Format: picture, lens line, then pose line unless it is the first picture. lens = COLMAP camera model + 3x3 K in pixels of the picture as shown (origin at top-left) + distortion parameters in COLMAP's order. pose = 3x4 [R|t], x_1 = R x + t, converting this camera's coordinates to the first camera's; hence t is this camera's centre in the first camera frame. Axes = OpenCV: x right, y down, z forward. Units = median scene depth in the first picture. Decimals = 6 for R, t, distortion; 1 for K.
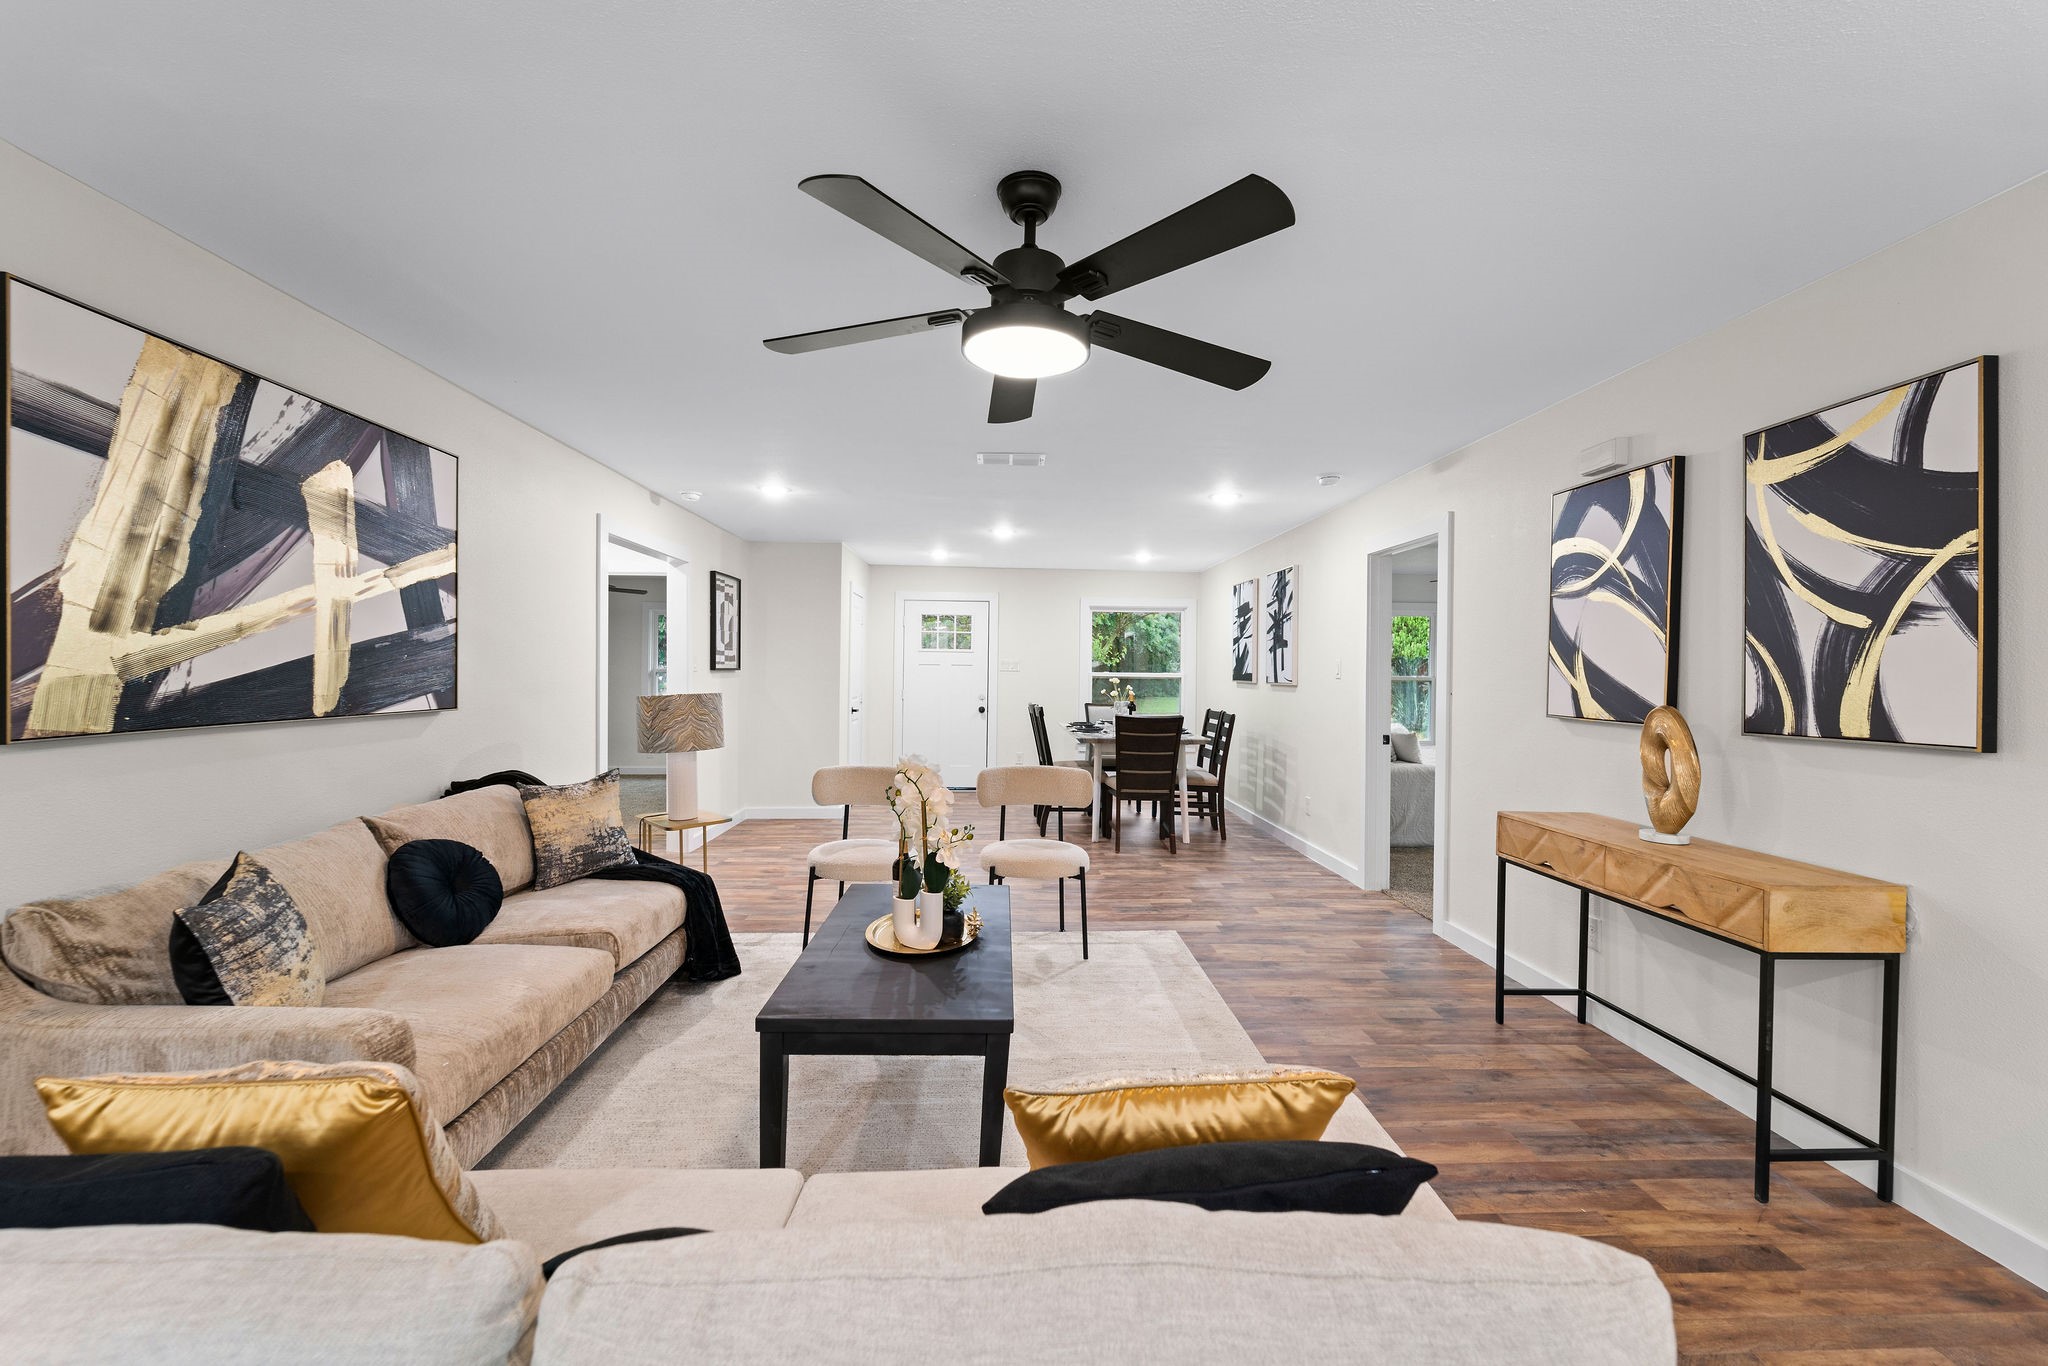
lens RADIAL K [[825.3, 0, 1025.1], [0, 825.3, 666.9], [0, 0, 1]] dist [-0.006840, 0.001283]
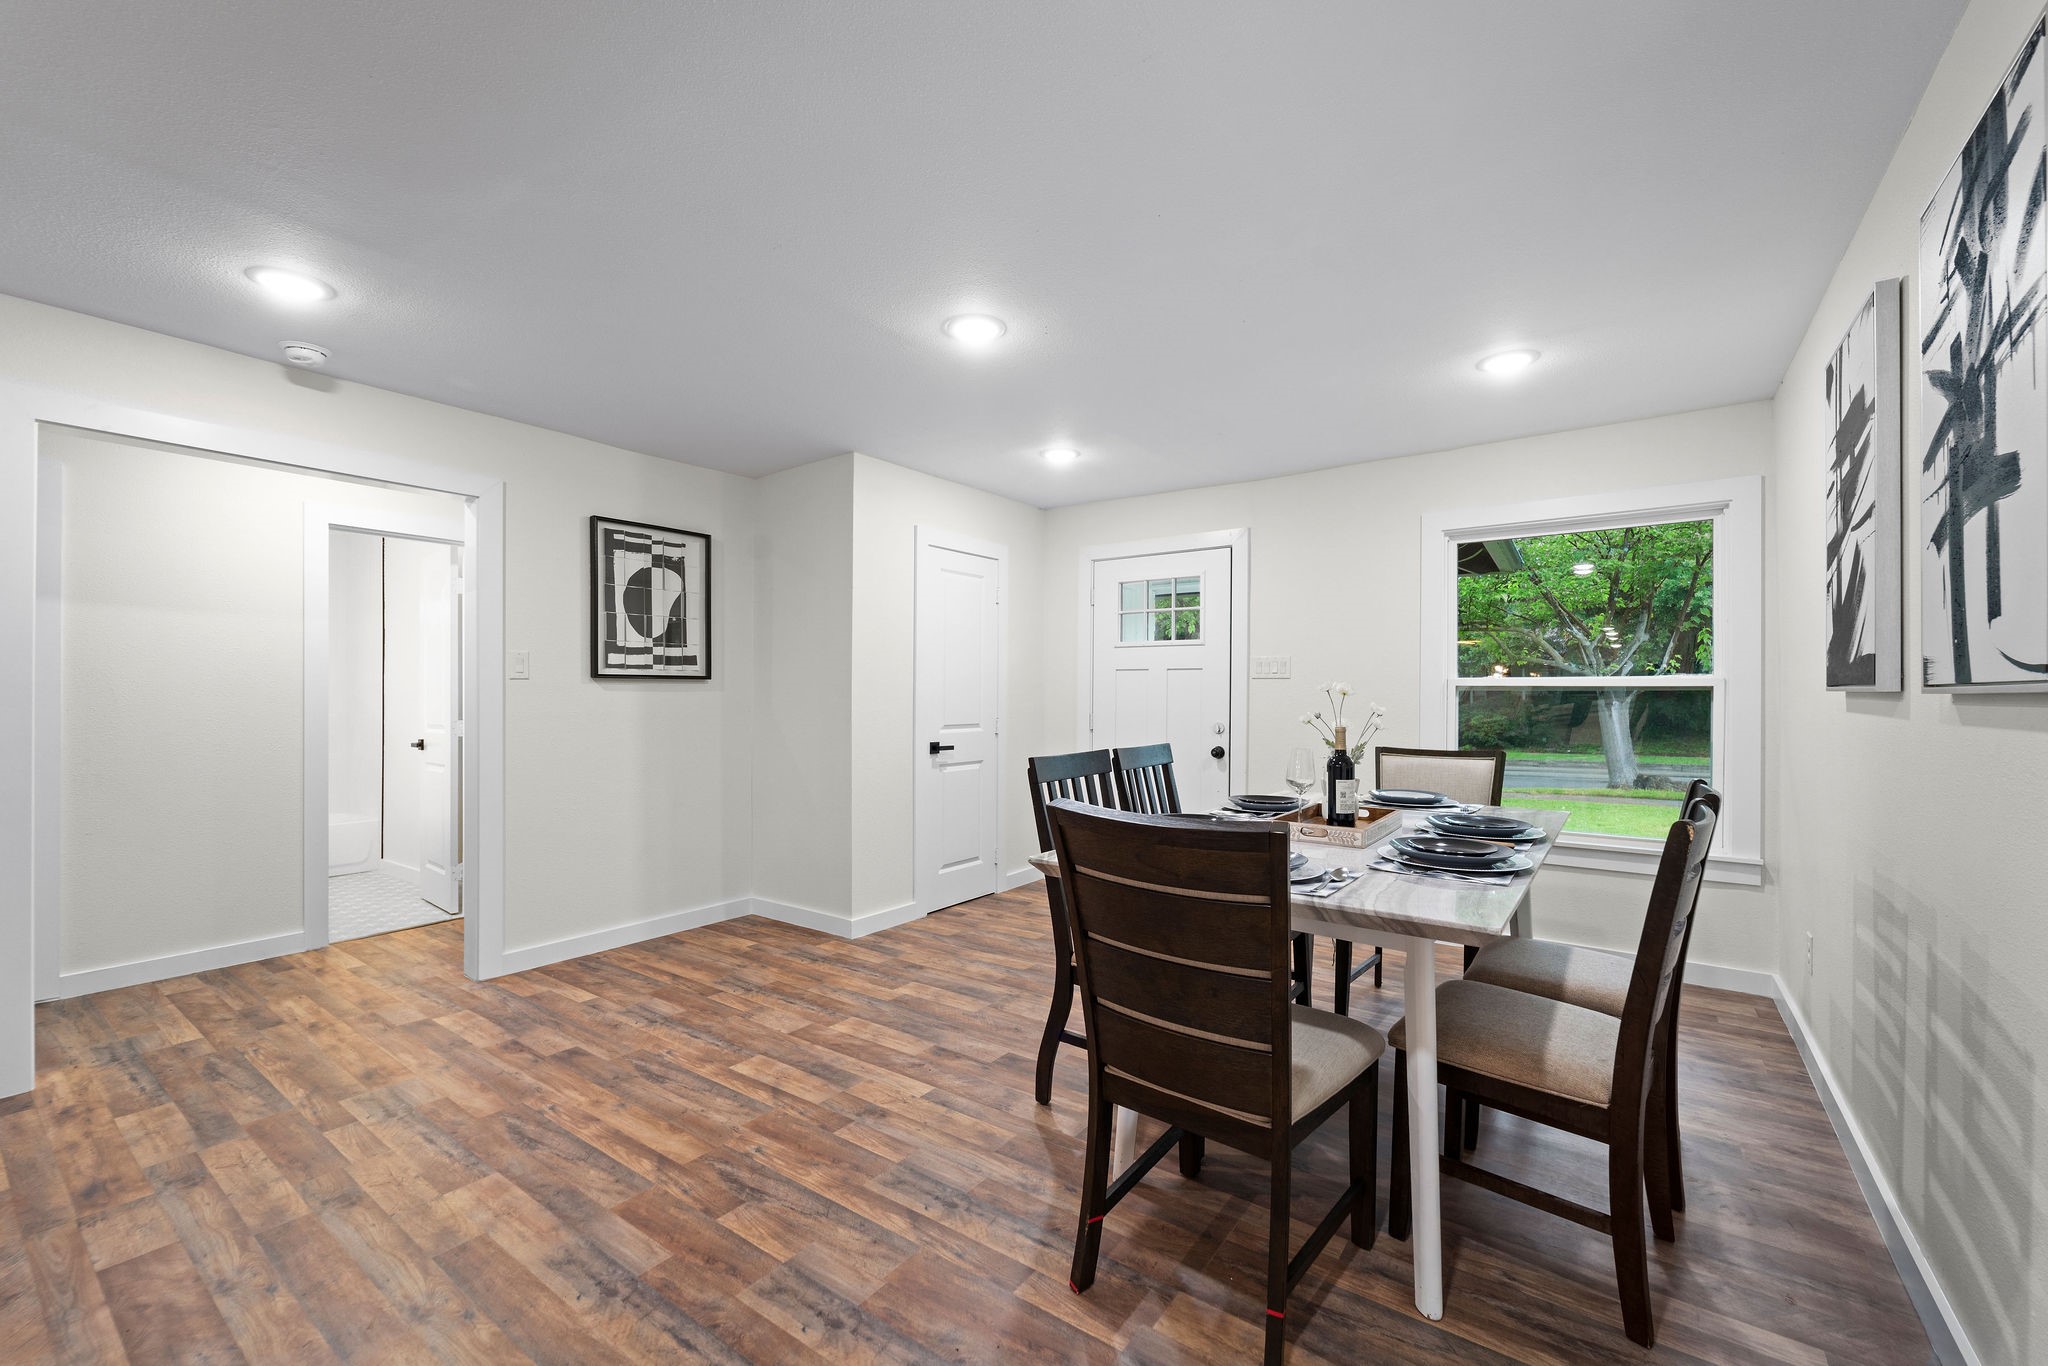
lens RADIAL K [[825.3, 0, 1031.6], [0, 825.3, 694.2], [0, 0, 1]] dist [-0.006840, 0.001283]
pose [[0.784992, -0.009420, -0.619435, 0.618335], [0.010129, 0.999946, -0.002370, 0.049219], [0.619423, -0.004414, 0.785045, 1.732441]]
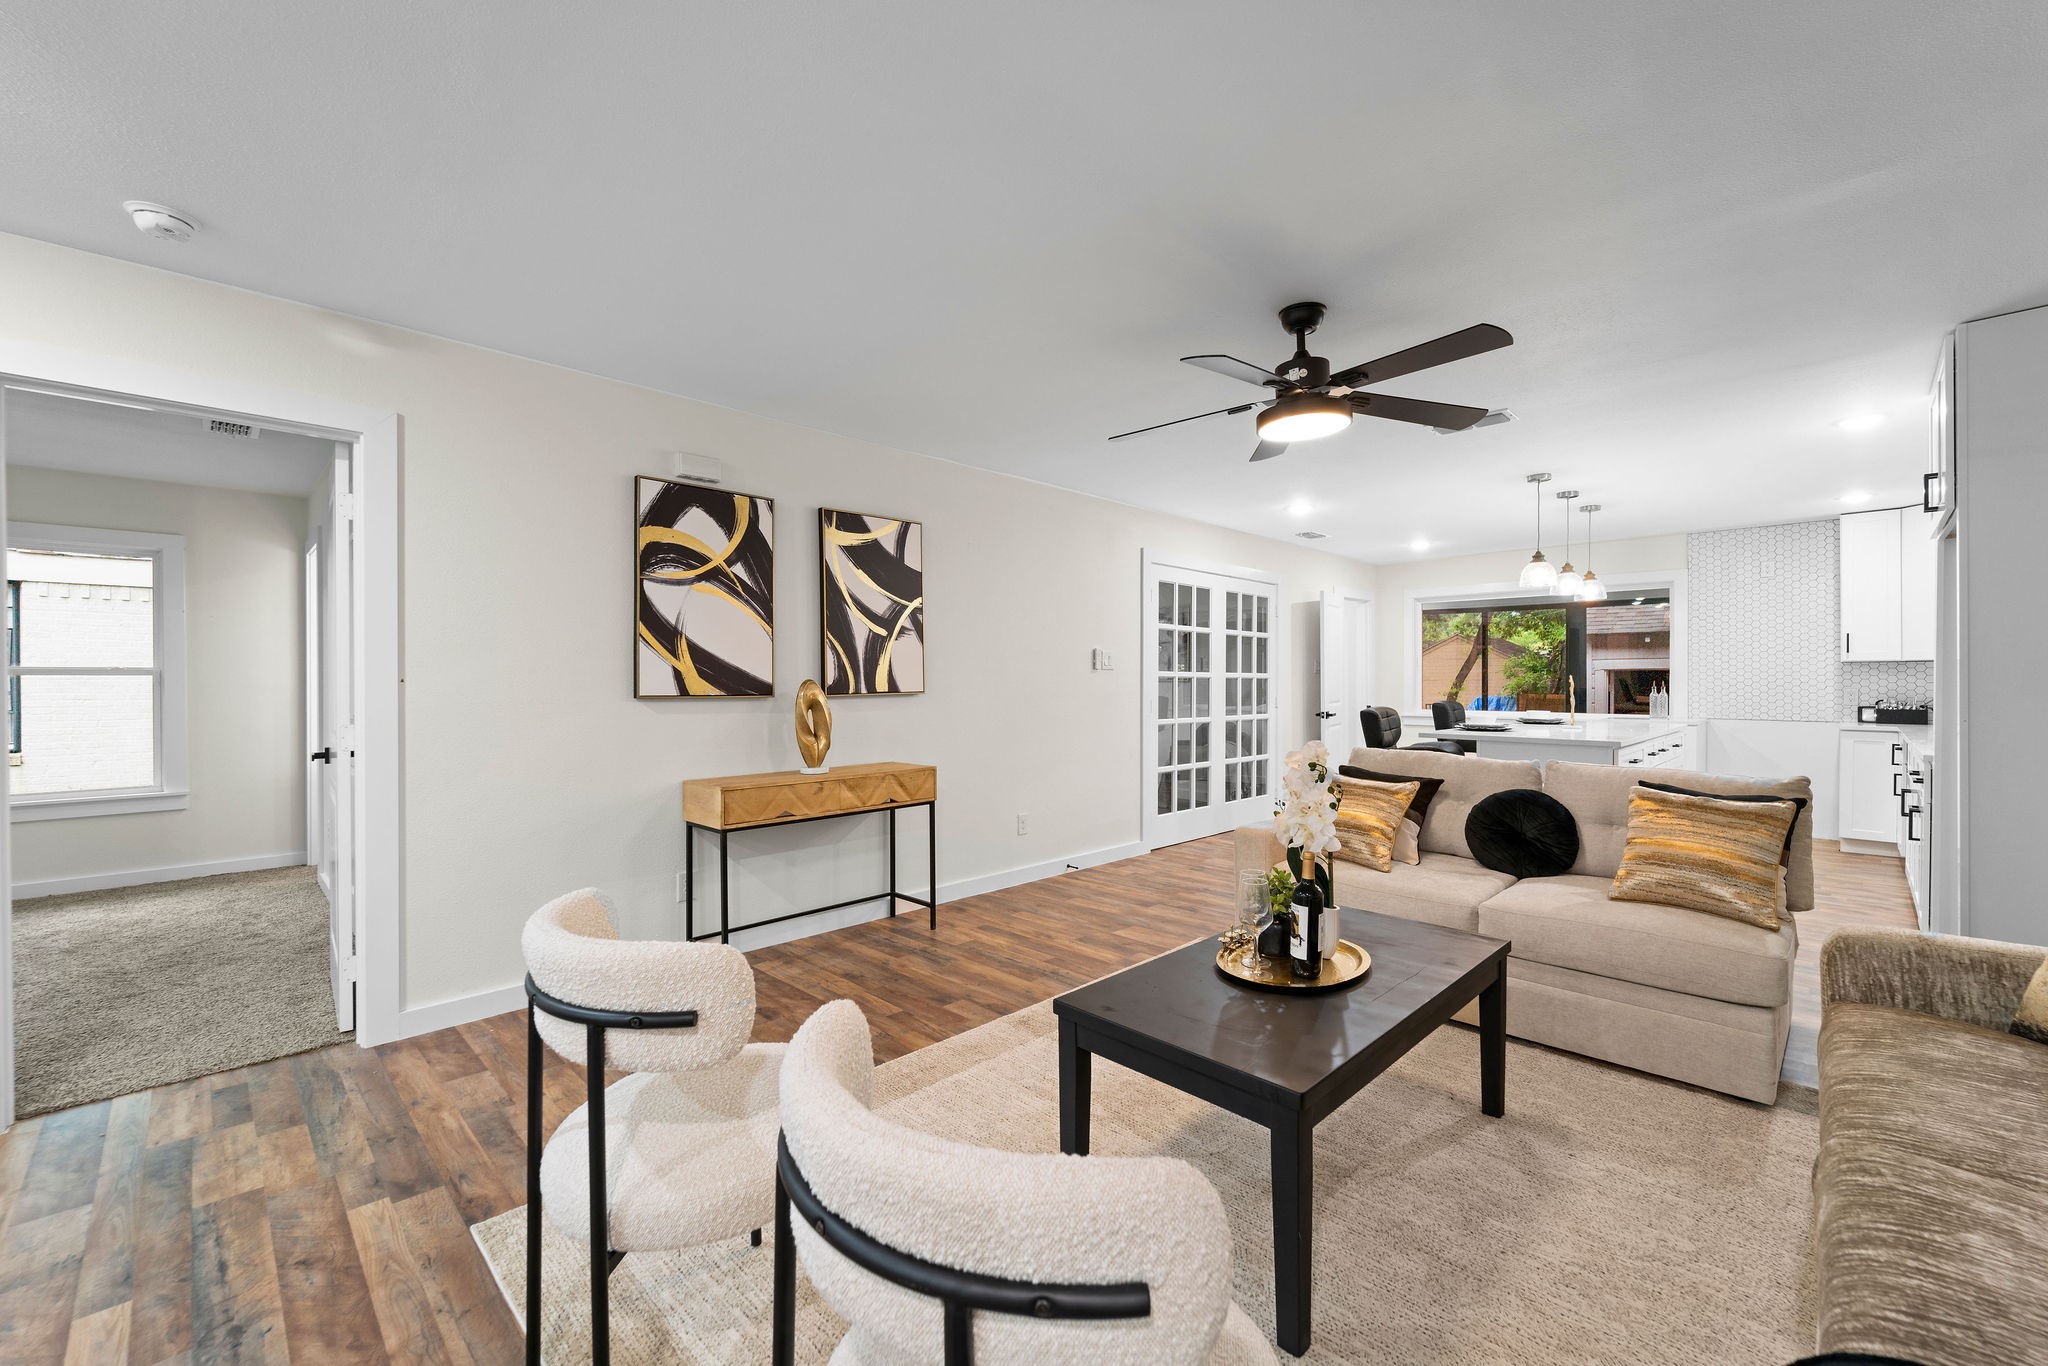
lens RADIAL K [[825.3, 0, 1021.4], [0, 825.3, 687.2], [0, 0, 1]] dist [-0.006840, 0.001283]
pose [[-0.680913, -0.015079, 0.732209, -0.528963], [-0.009798, 0.999886, 0.011480, 0.040118], [-0.732299, 0.000643, -0.680983, 1.715478]]
